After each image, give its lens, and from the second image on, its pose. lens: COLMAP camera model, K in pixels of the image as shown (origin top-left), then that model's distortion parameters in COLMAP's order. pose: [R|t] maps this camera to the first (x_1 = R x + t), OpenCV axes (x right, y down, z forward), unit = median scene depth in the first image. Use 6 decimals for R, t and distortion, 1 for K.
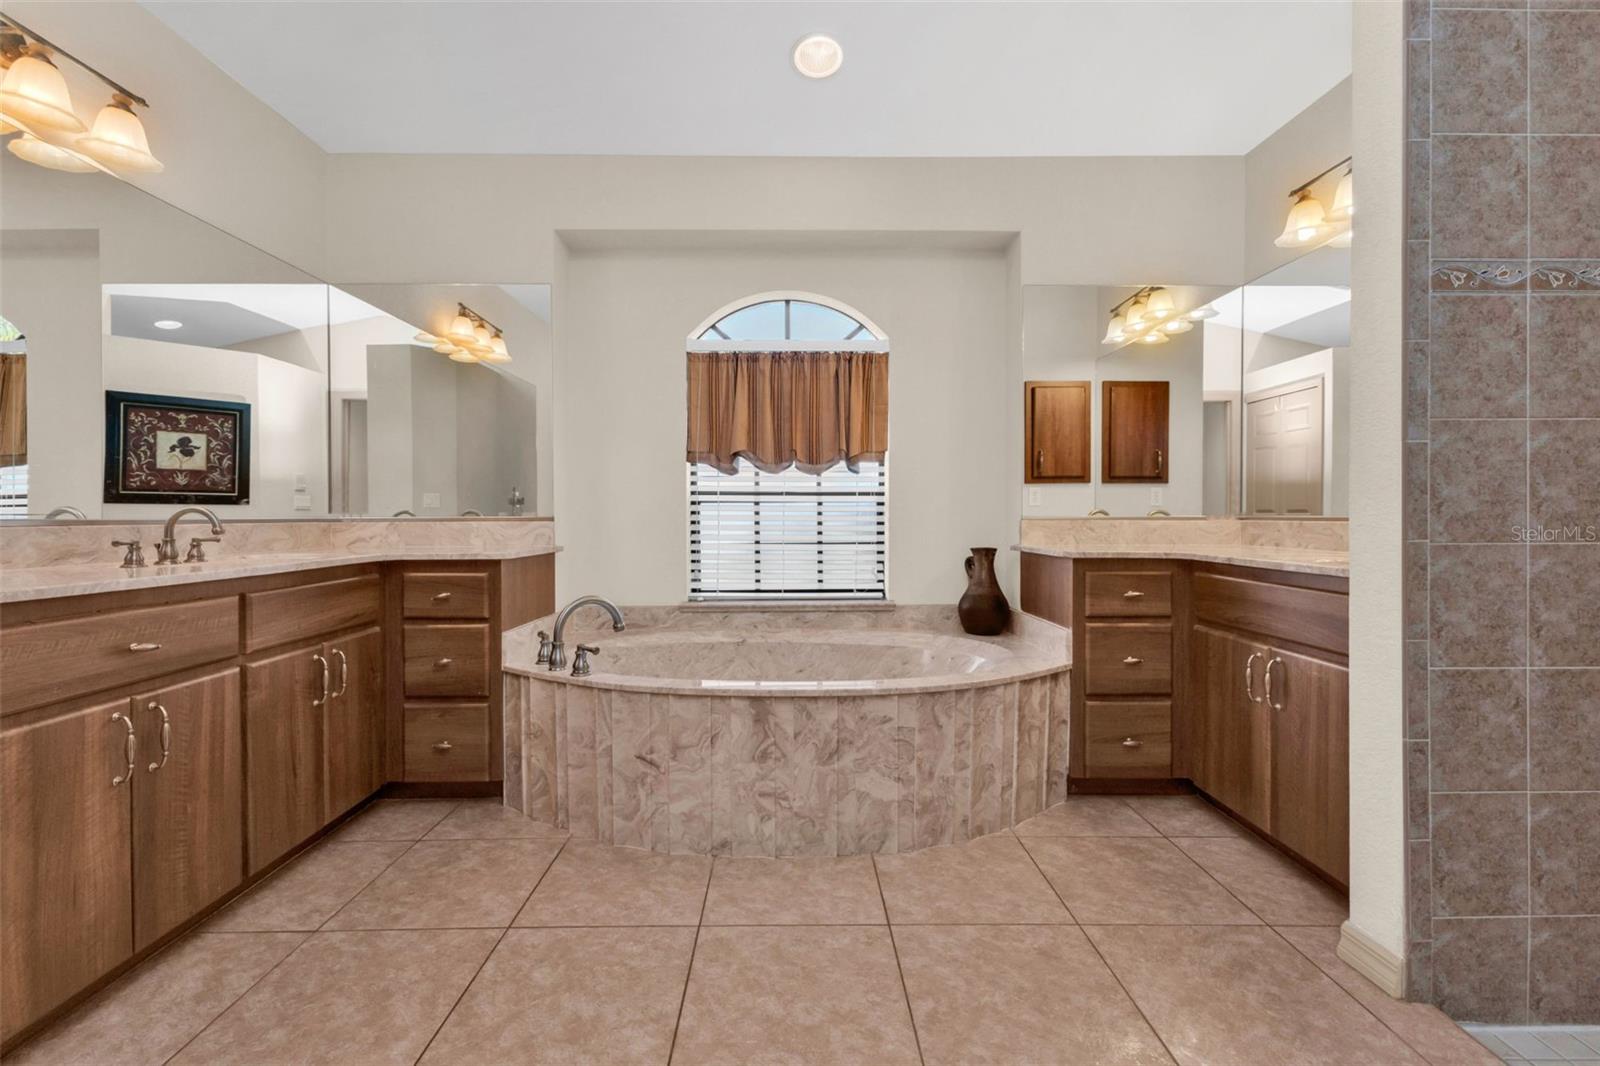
lens RADIAL K [[690.0, 0, 799.3], [0, 690.0, 522.6], [0, 0, 1]] dist [0.002383, 0.000164]
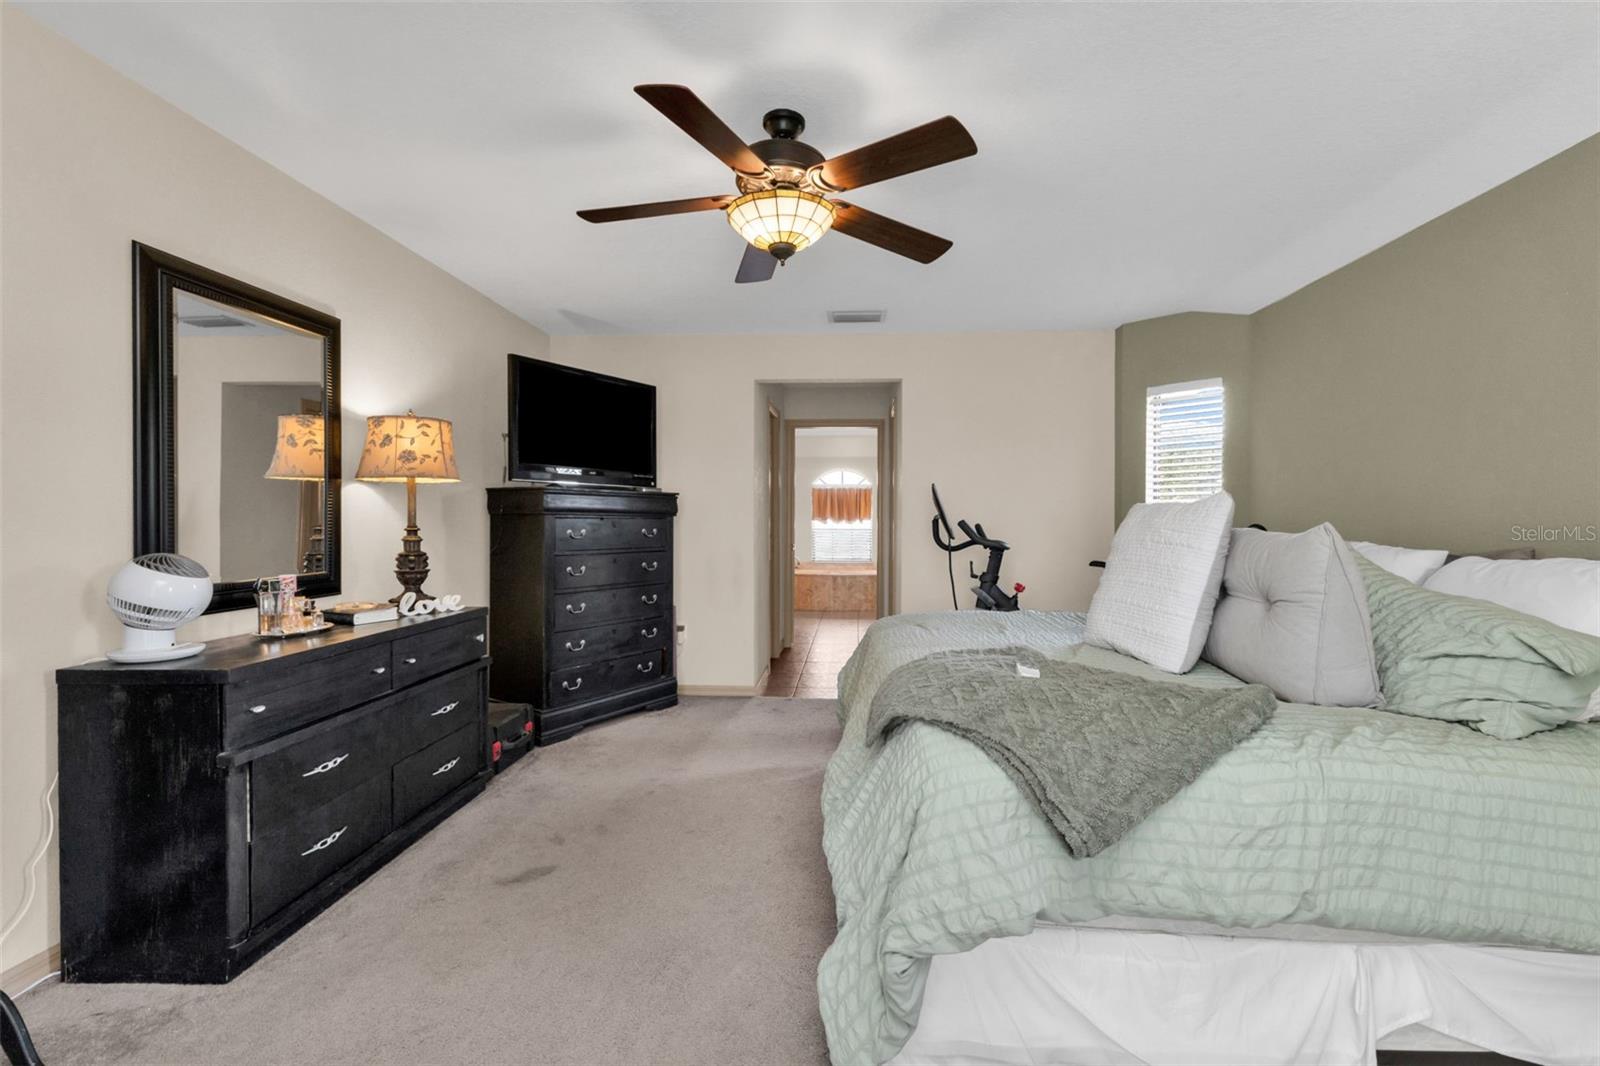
lens RADIAL K [[690.0, 0, 799.3], [0, 690.0, 522.6], [0, 0, 1]] dist [0.002383, 0.000164]
pose [[0.994349, 0.001768, -0.106142, 0.190088], [-0.002216, 0.999989, -0.004109, -0.088362], [0.106133, 0.004321, 0.994343, -3.457612]]
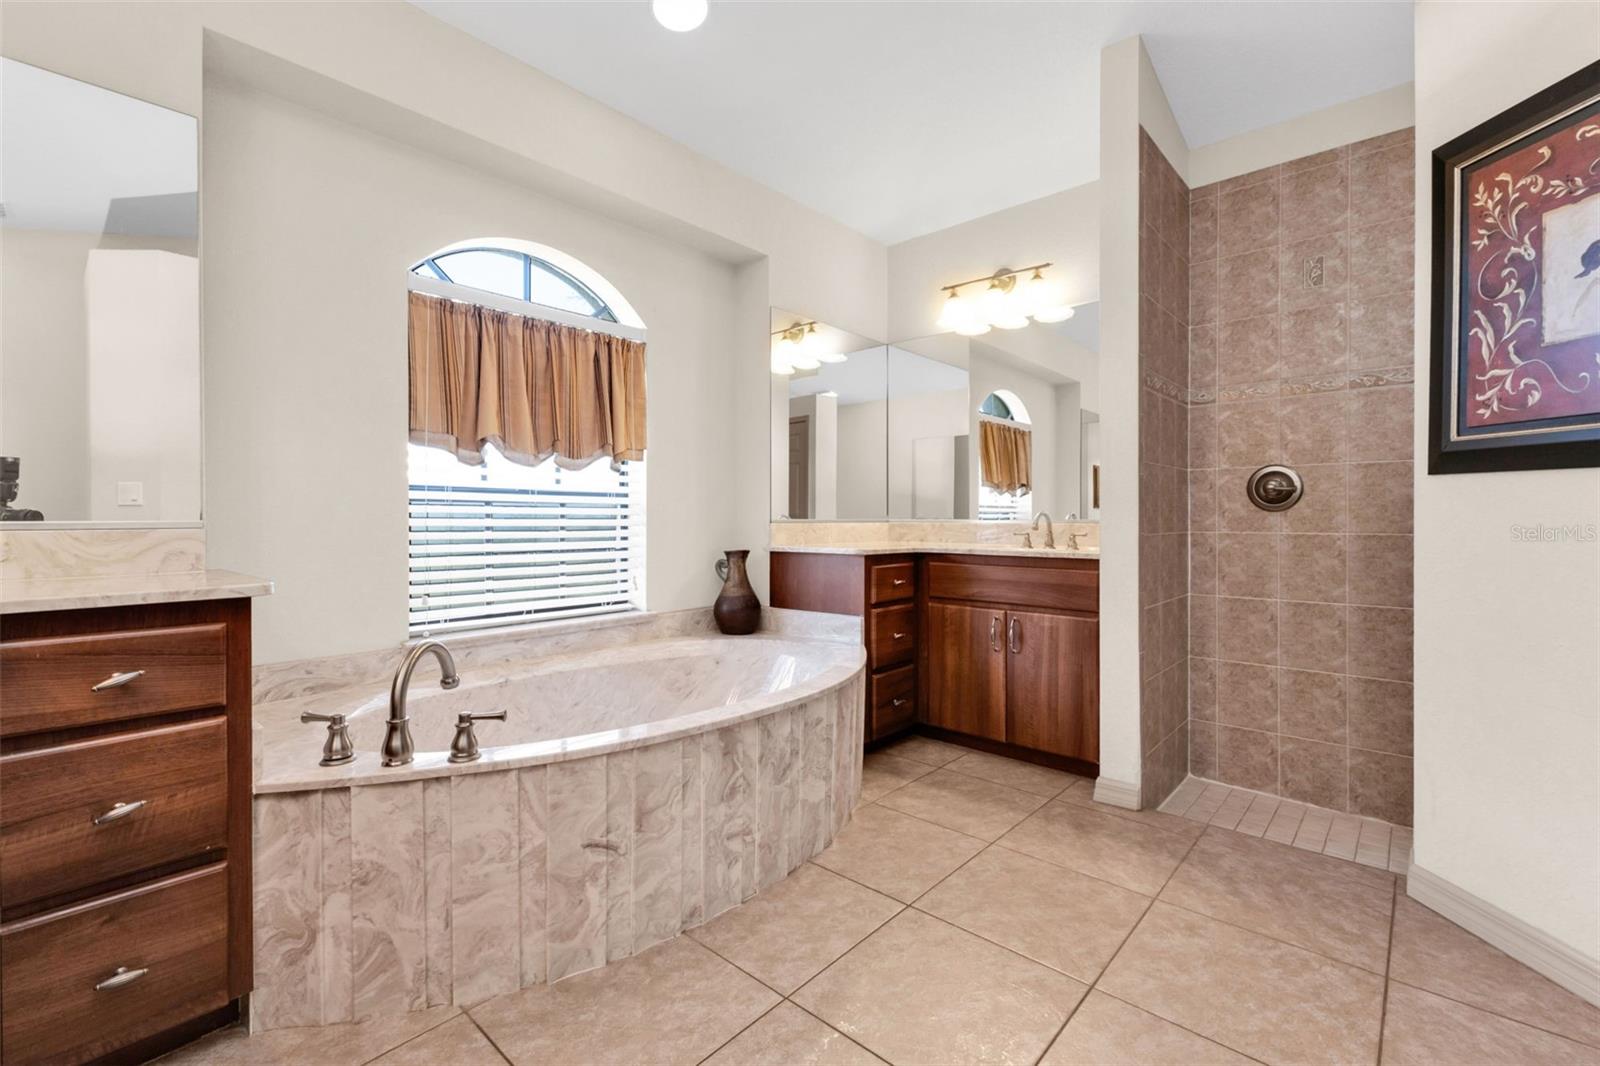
lens RADIAL K [[690.0, 0, 799.3], [0, 690.0, 522.6], [0, 0, 1]] dist [0.002383, 0.000164]
pose [[0.675069, -0.003067, 0.737748, -0.594495], [0.008672, 0.999955, -0.003778, -0.000339], [-0.737704, 0.008948, 0.675065, 0.317477]]
